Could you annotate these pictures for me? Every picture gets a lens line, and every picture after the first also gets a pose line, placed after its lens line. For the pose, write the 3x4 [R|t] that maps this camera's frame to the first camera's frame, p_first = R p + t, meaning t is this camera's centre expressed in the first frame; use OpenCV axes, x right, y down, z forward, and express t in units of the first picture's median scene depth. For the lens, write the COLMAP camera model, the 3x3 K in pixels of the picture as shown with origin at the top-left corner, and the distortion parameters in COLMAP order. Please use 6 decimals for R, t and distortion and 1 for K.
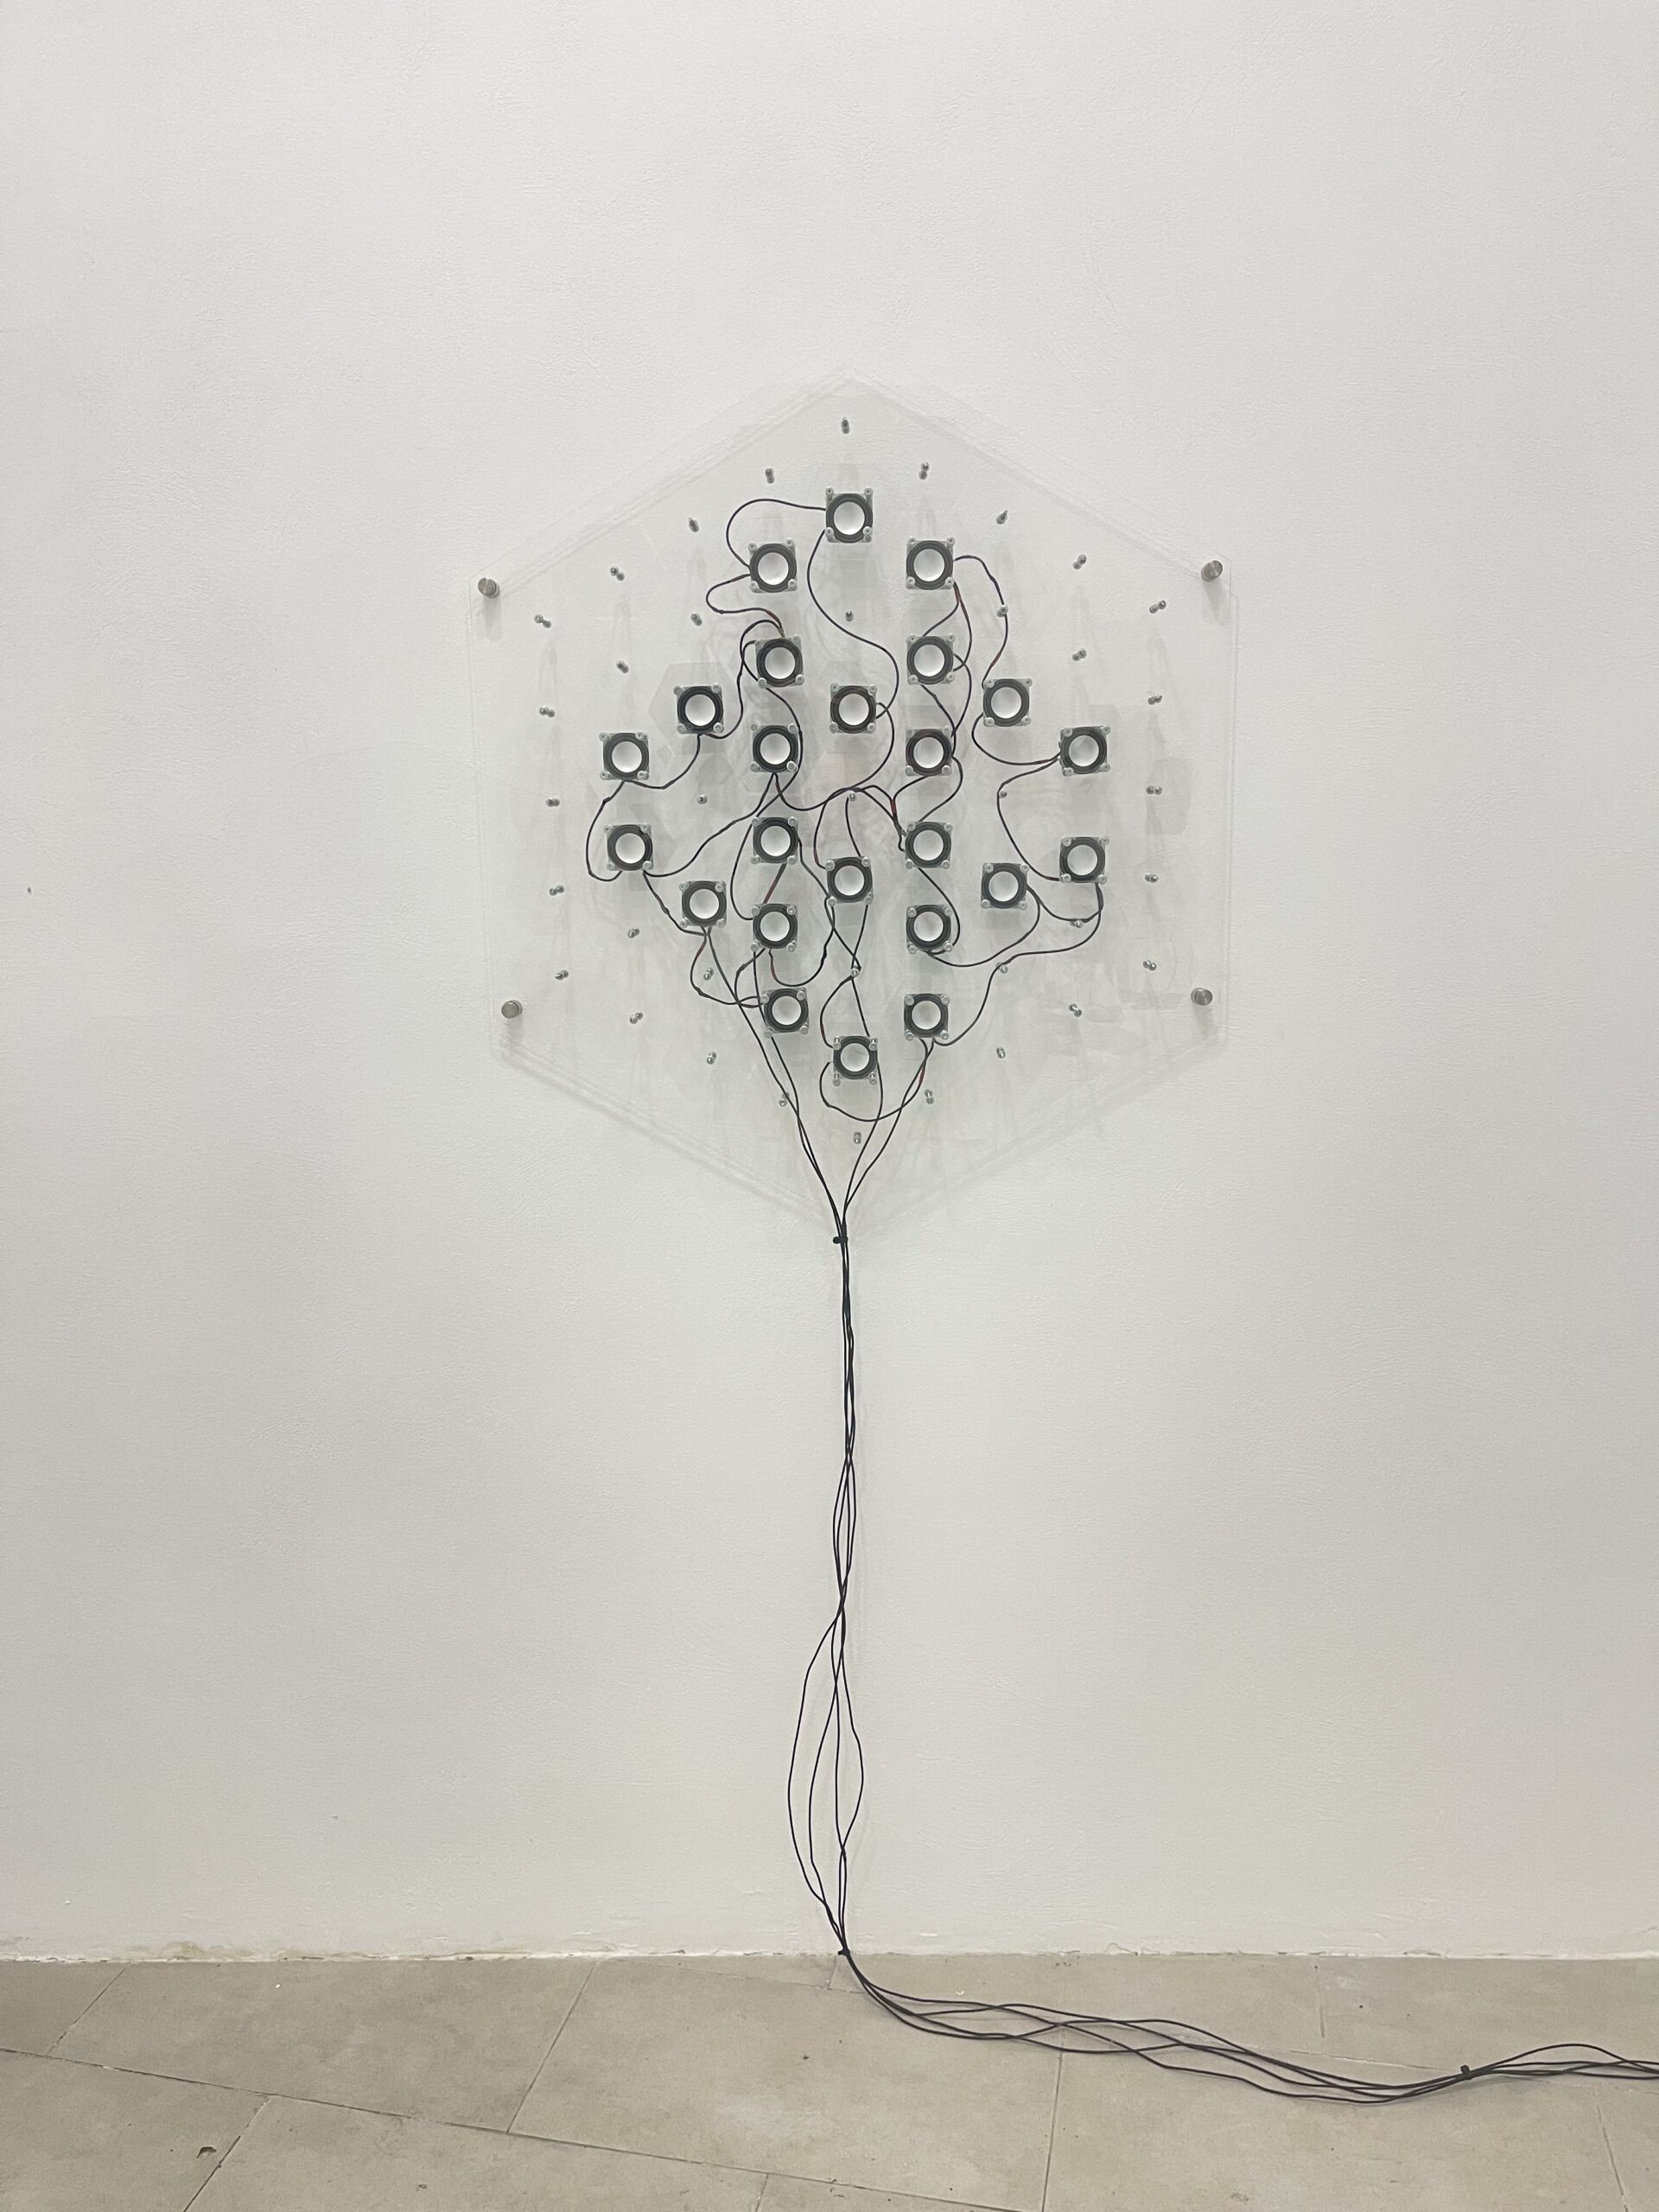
lens RADIAL K [[1651.1, 0, 825.6], [0, 1651.1, 1115.9], [0, 0, 1]] dist [0.088161, -0.123495]
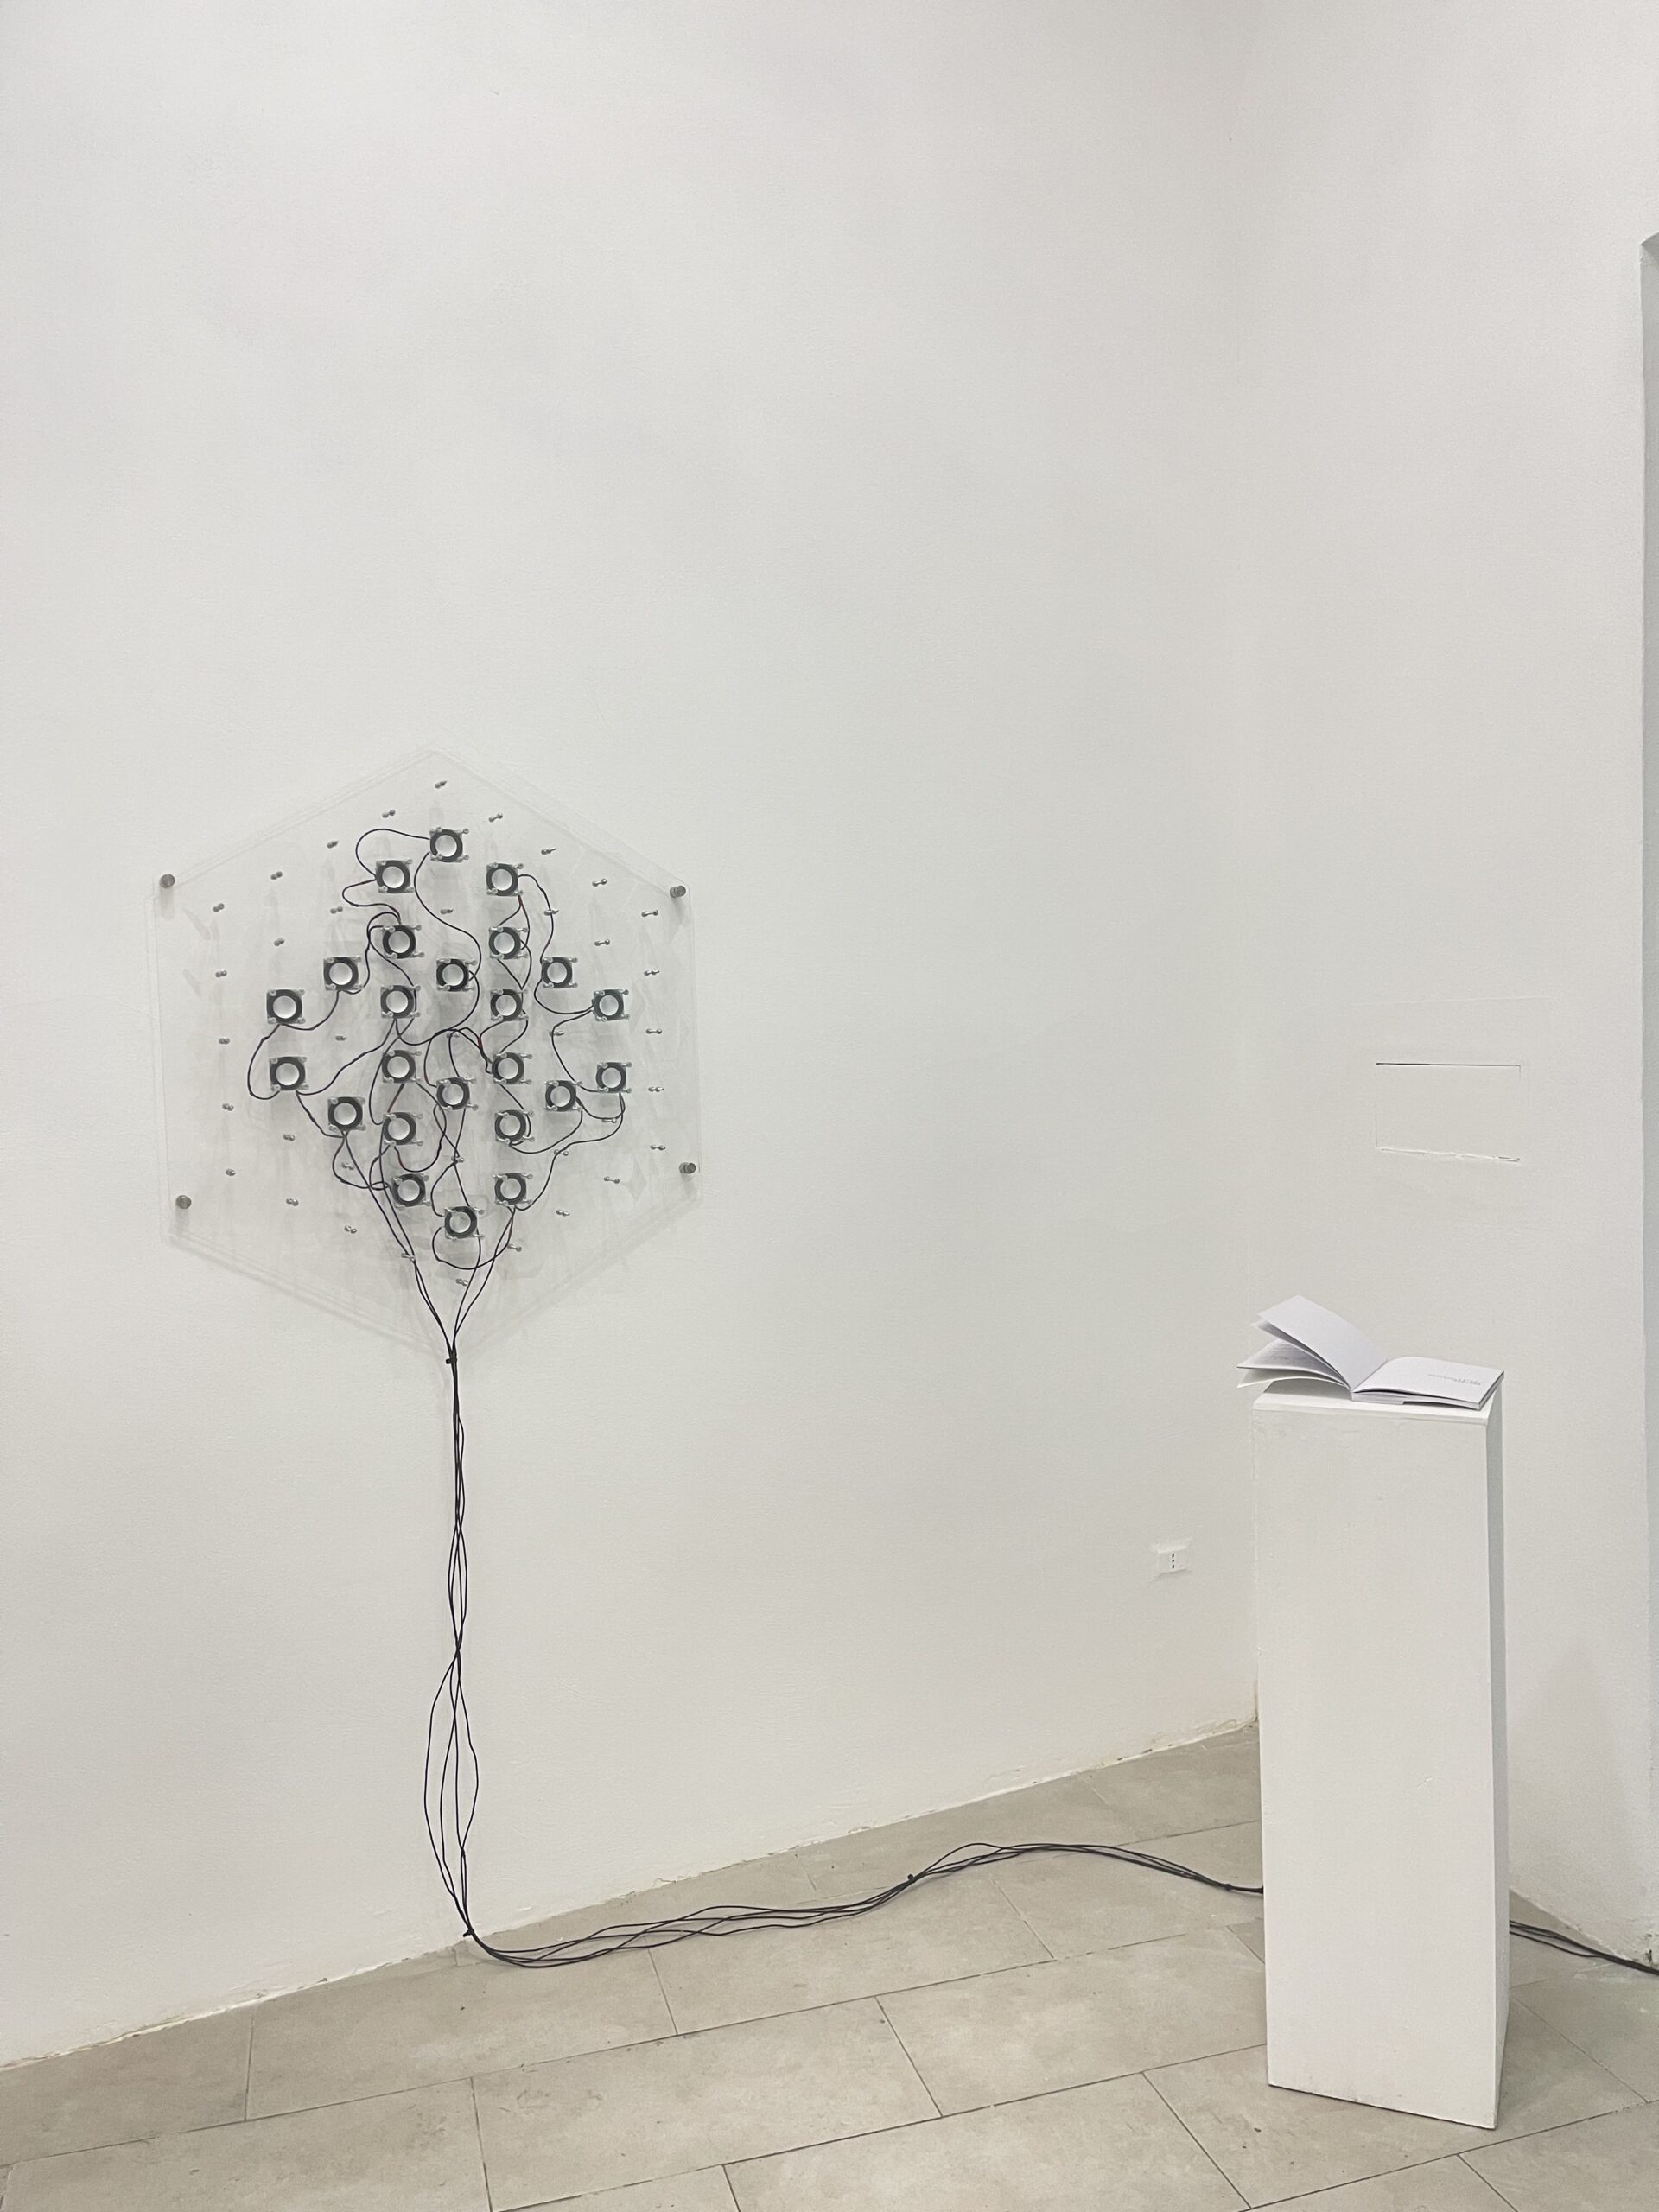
lens RADIAL K [[1651.1, 0, 825.6], [0, 1651.1, 1115.9], [0, 0, 1]] dist [0.088161, -0.123495]
pose [[0.875763, -0.027351, 0.481967, -0.382583], [0.092874, 0.989289, -0.112616, 0.060867], [-0.473724, 0.143387, 0.868922, -0.353319]]
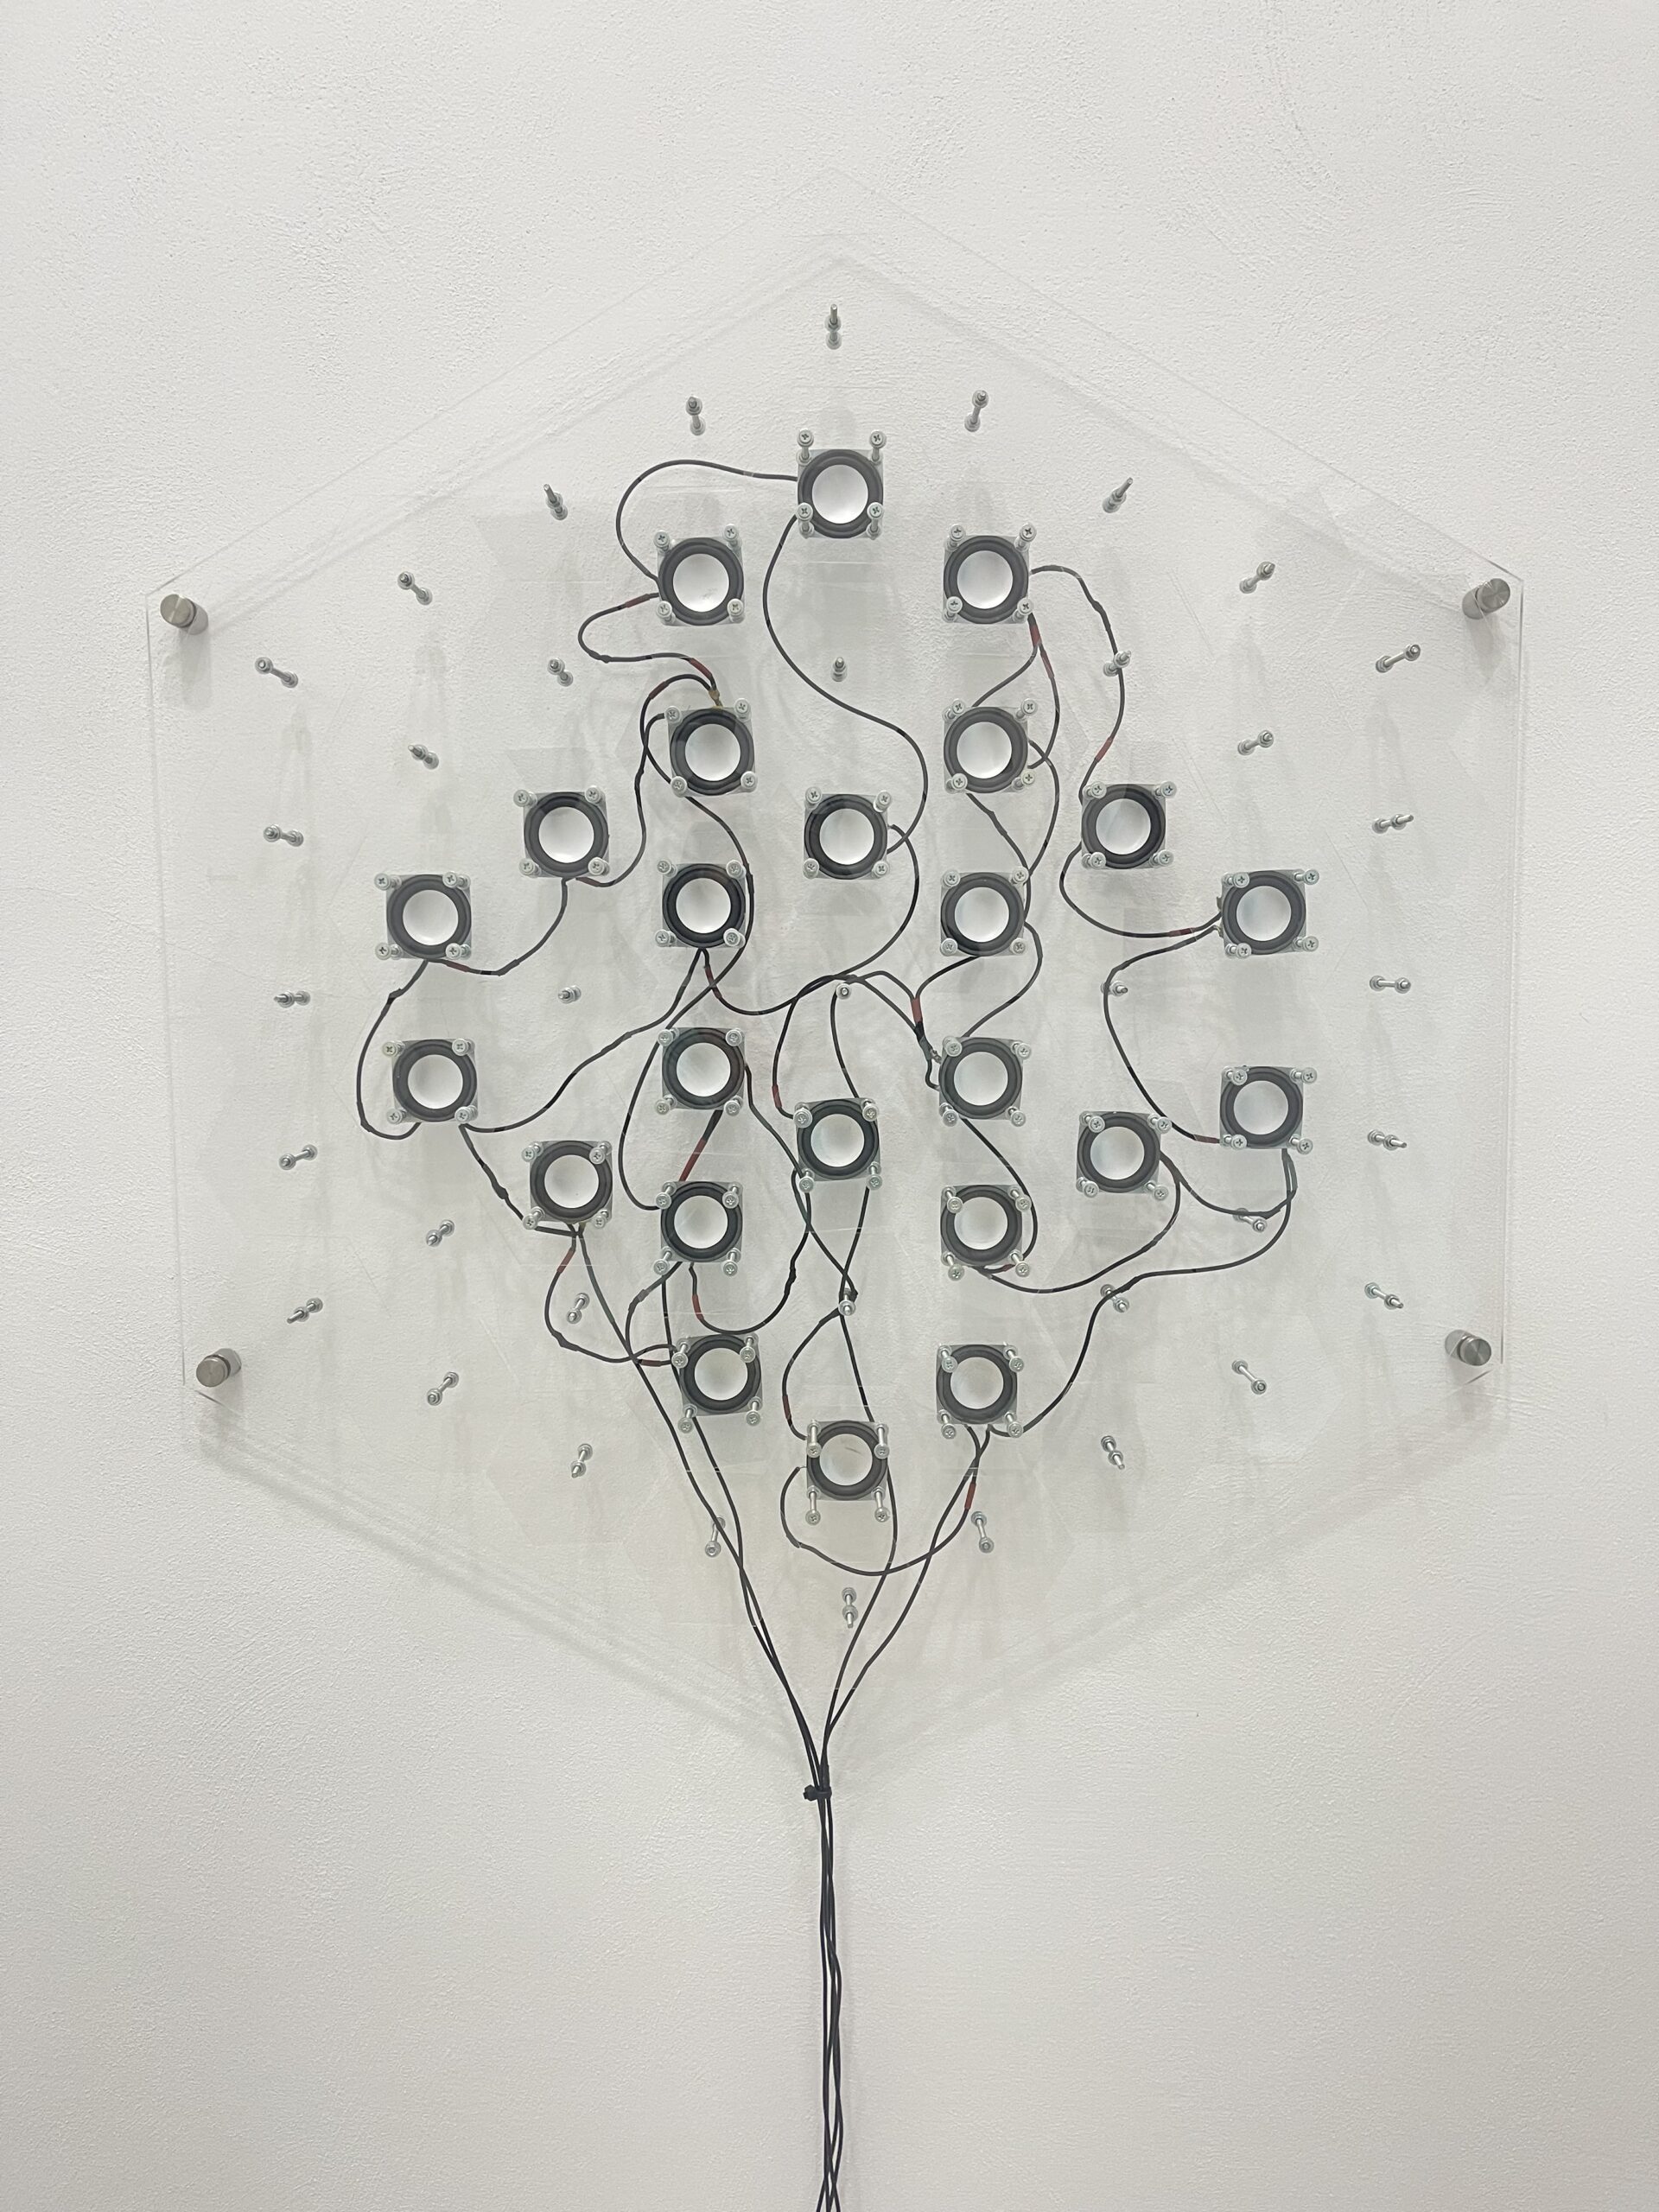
lens RADIAL K [[1651.1, 0, 825.6], [0, 1651.1, 1115.9], [0, 0, 1]] dist [0.088161, -0.123495]
pose [[0.999569, 0.004325, 0.029032, -0.005474], [-0.001945, 0.996671, -0.081502, -0.105997], [-0.029288, 0.081411, 0.996250, 0.453134]]
